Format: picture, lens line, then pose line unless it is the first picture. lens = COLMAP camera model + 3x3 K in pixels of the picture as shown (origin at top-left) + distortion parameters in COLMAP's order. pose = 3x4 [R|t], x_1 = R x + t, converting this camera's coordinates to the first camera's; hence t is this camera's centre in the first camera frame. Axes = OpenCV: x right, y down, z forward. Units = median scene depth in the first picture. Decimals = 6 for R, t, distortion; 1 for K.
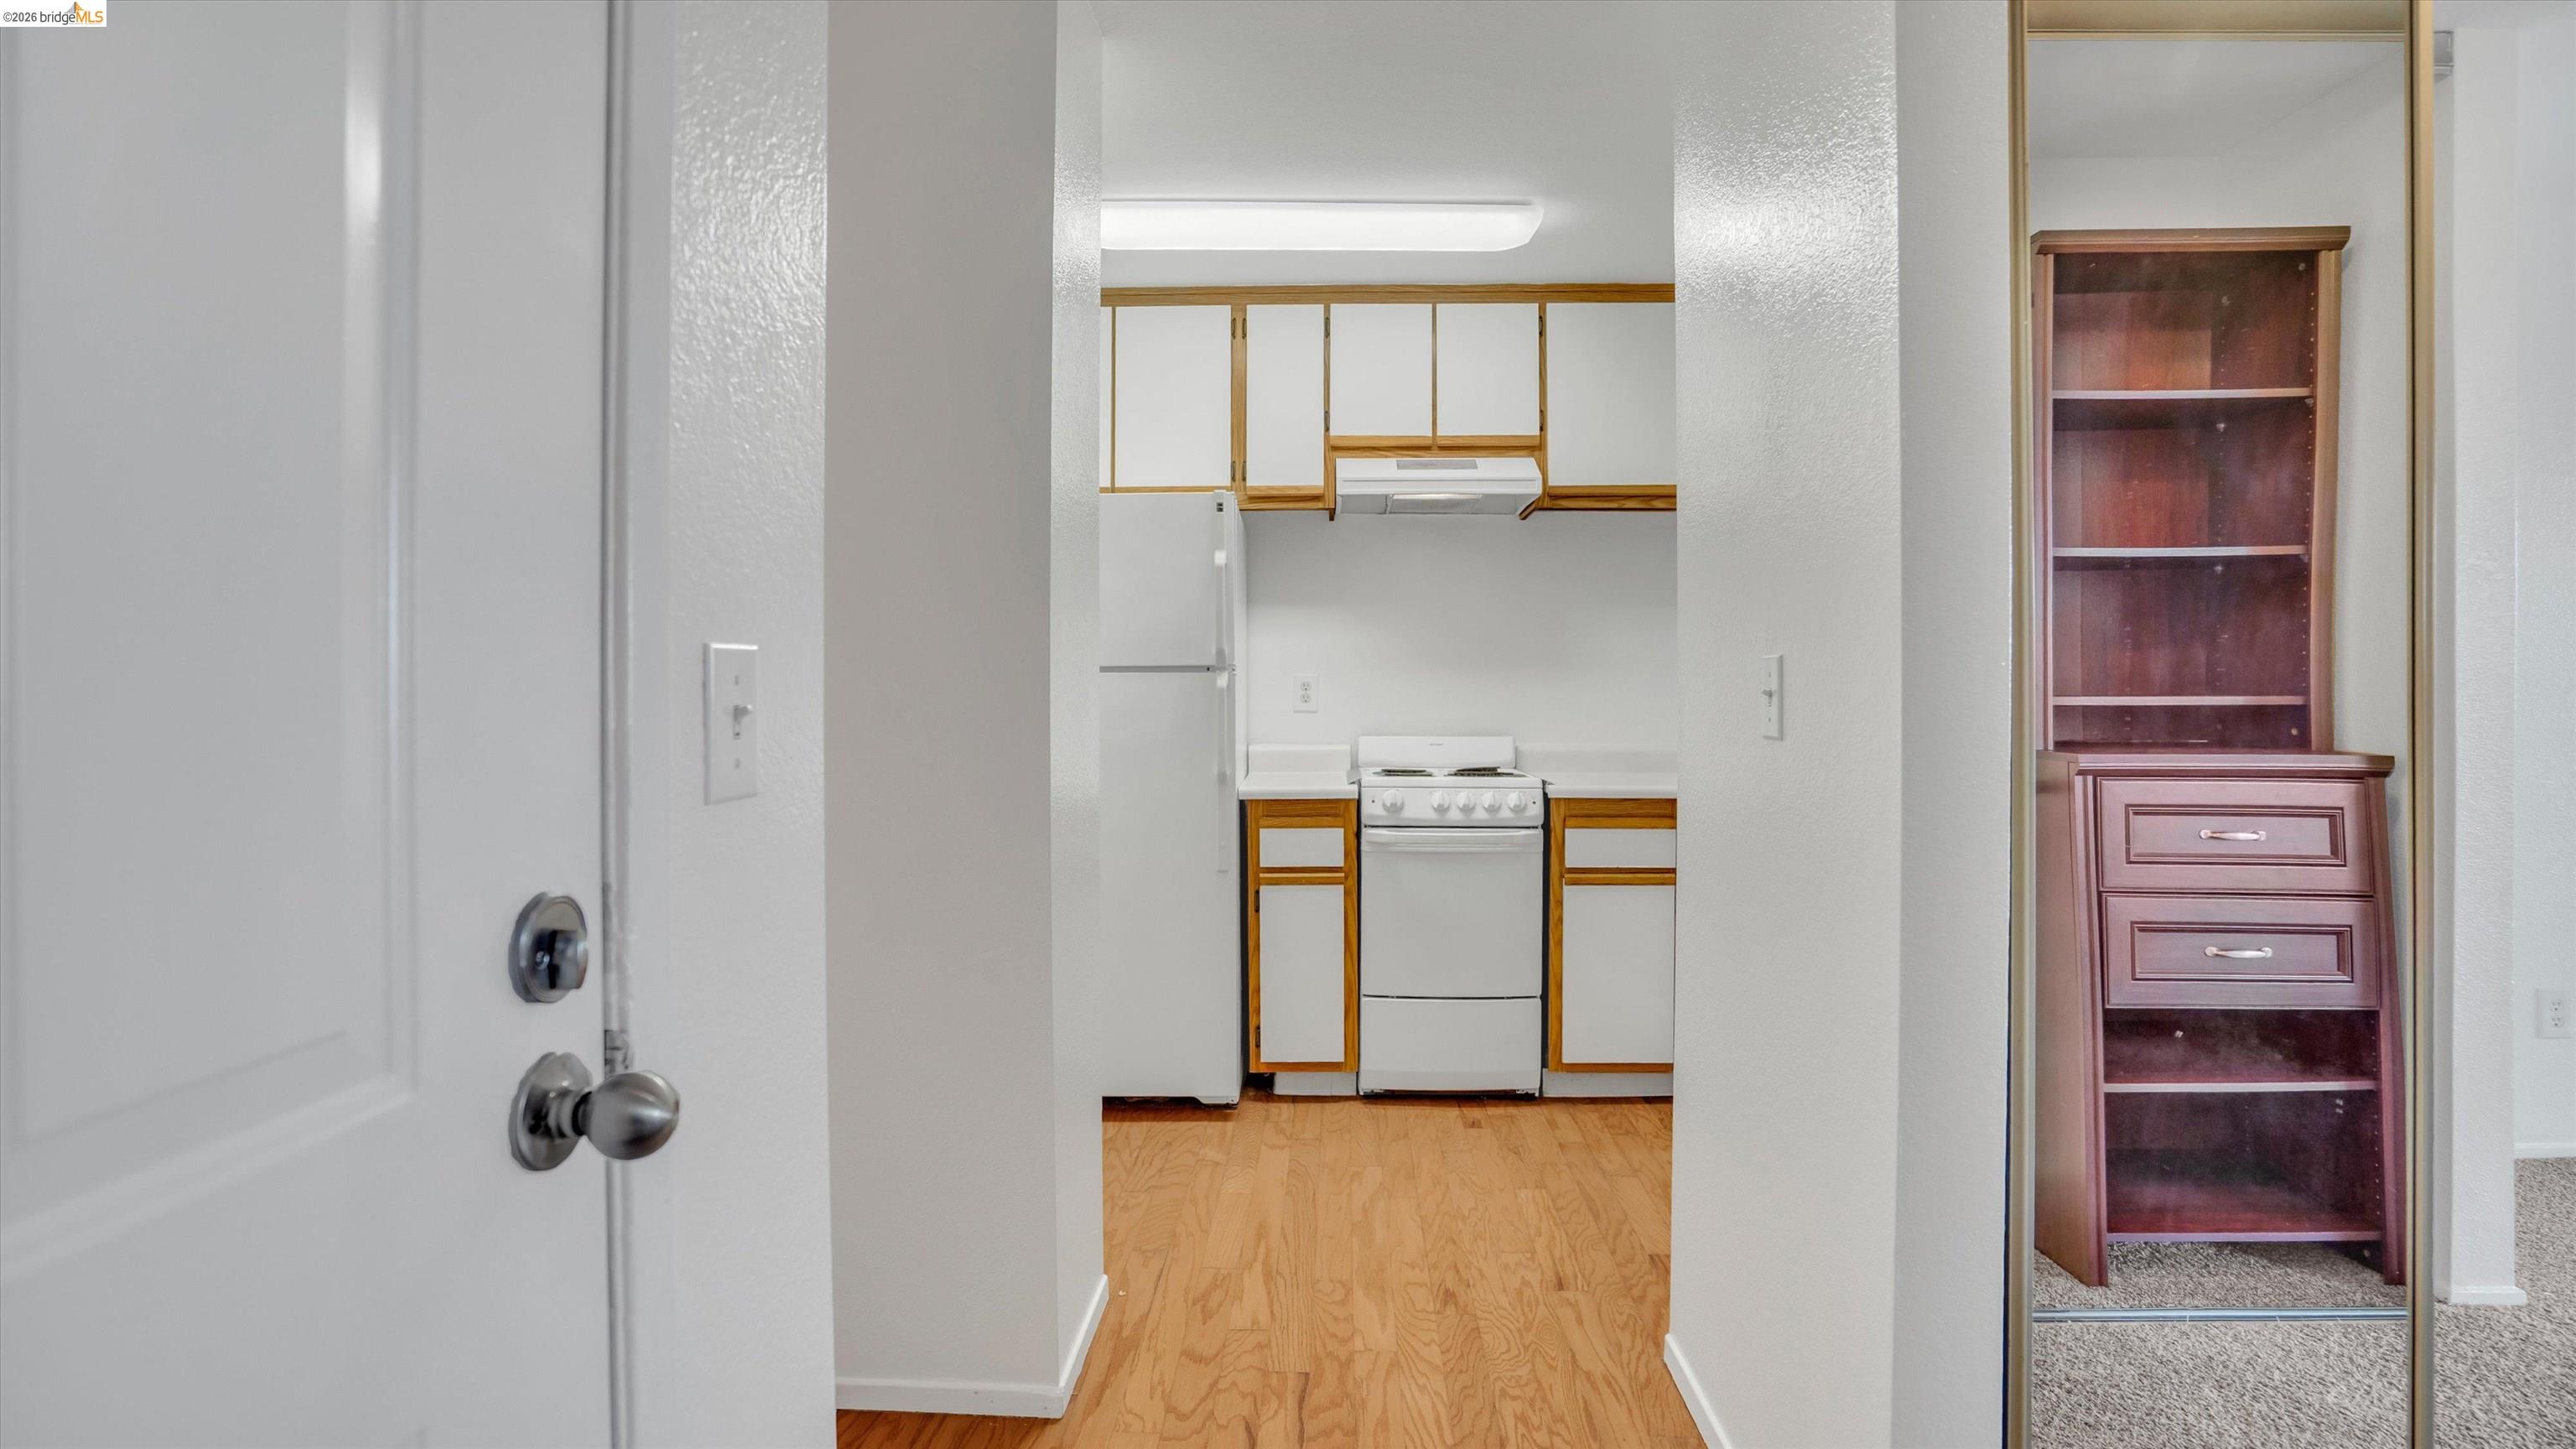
lens RADIAL K [[1244.0, 0, 1282.7], [0, 1244.0, 718.0], [0, 0, 1]] dist [-0.045019, 0.022697]
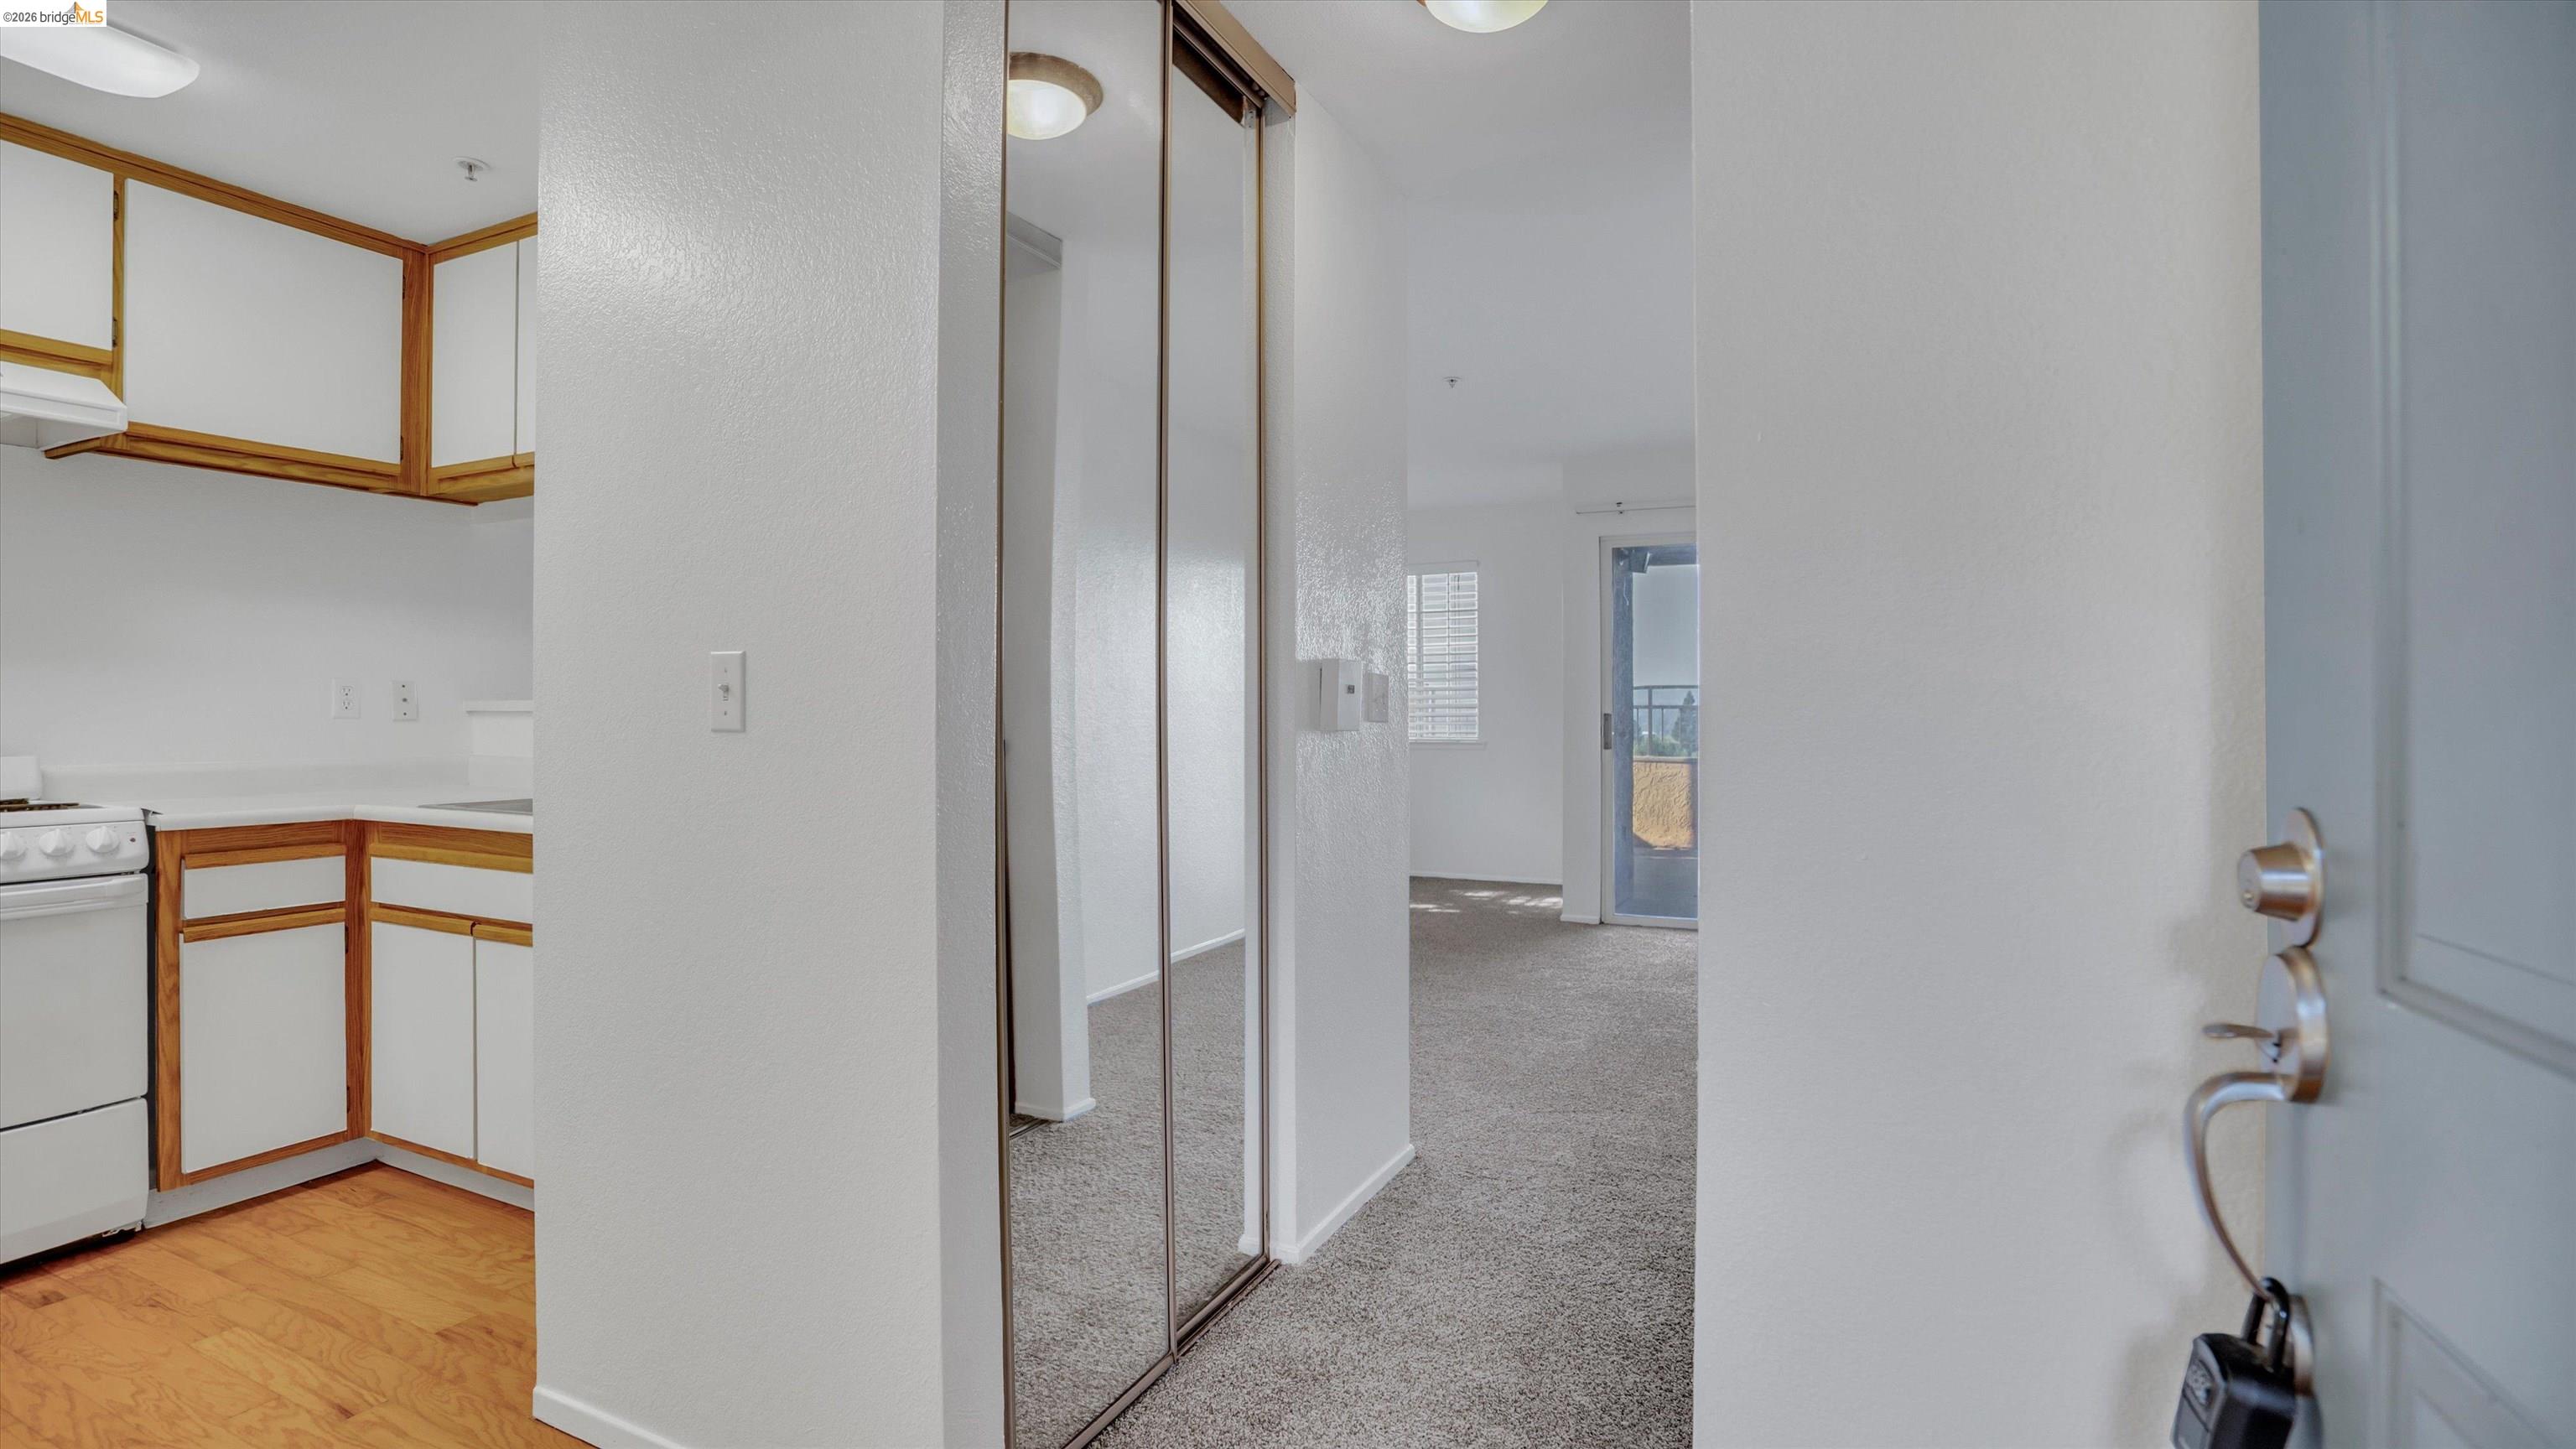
lens RADIAL K [[1197.2, 0, 1286.0], [0, 1197.2, 713.0], [0, 0, 1]] dist [-0.013923, -0.000440]
pose [[0.426610, -0.002886, 0.904431, -0.145001], [0.016463, 0.999854, -0.004575, 0.006204], [-0.904286, 0.016842, 0.426595, 0.061301]]
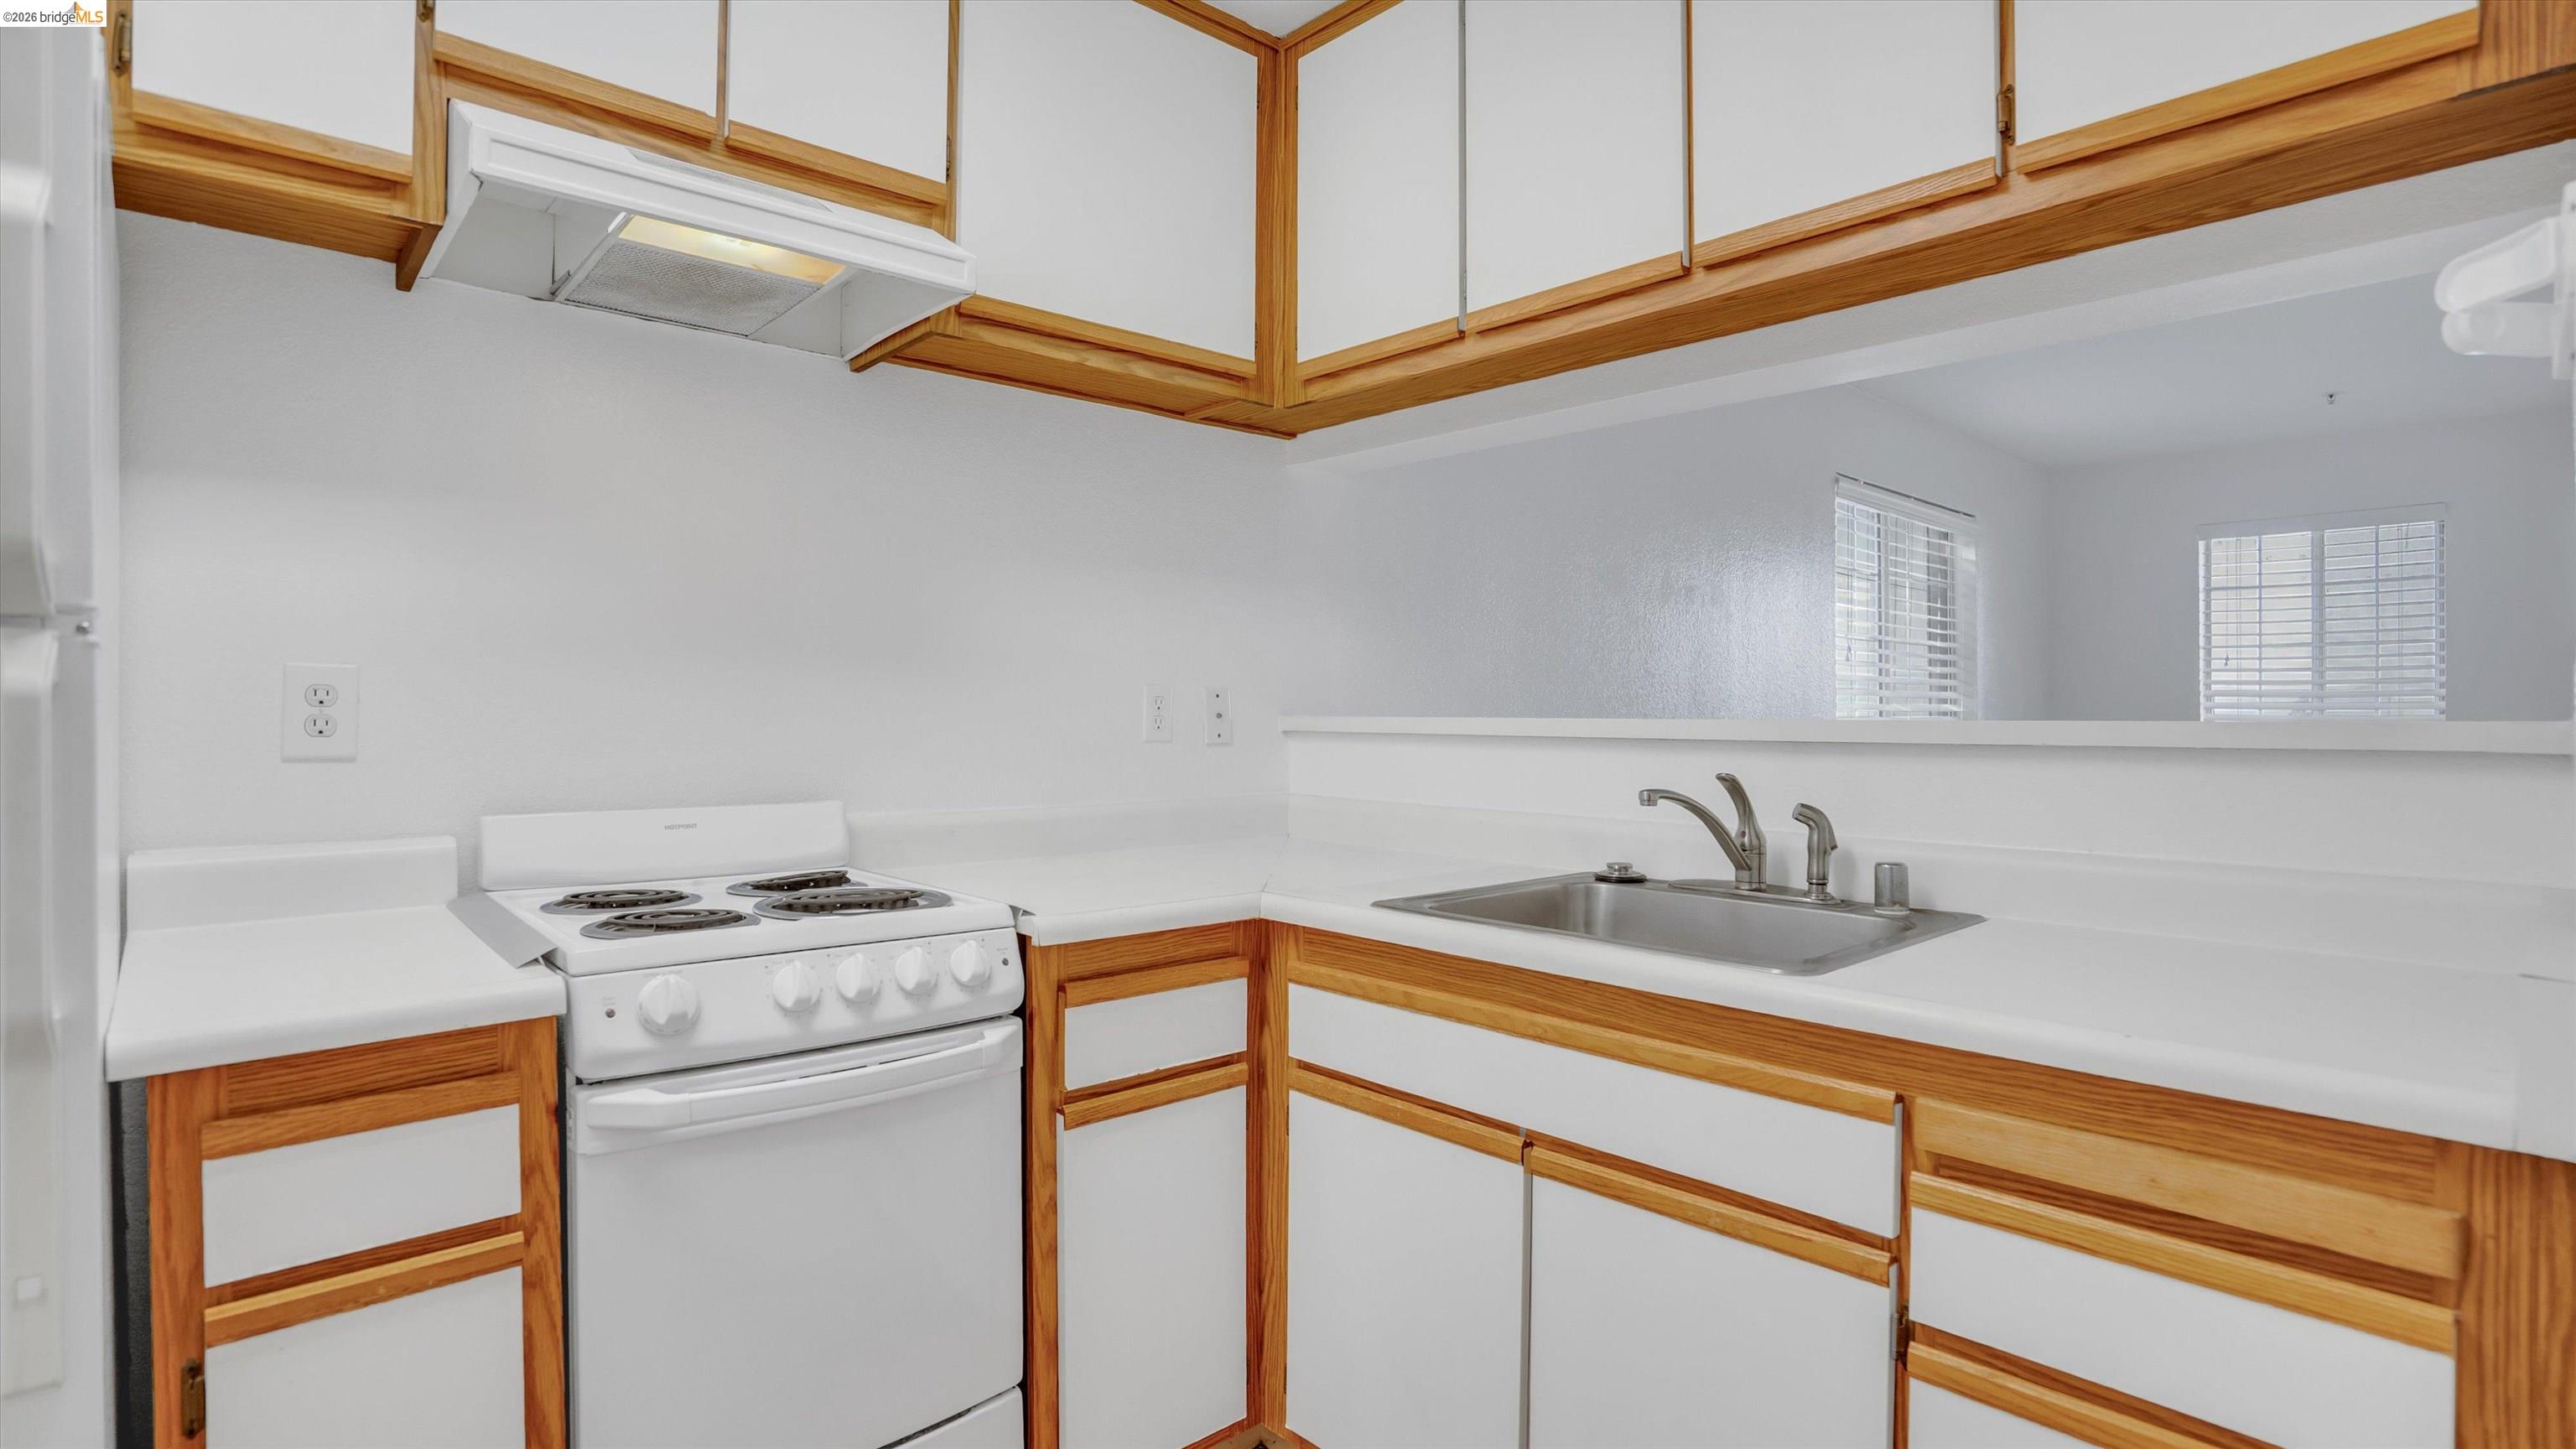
lens RADIAL K [[1244.0, 0, 1282.7], [0, 1244.0, 718.0], [0, 0, 1]] dist [-0.045019, 0.022697]
pose [[0.727763, -0.004484, 0.685814, -0.030315], [0.010554, 0.999933, -0.004661, -0.016408], [-0.685747, 0.010630, 0.727762, 0.602179]]
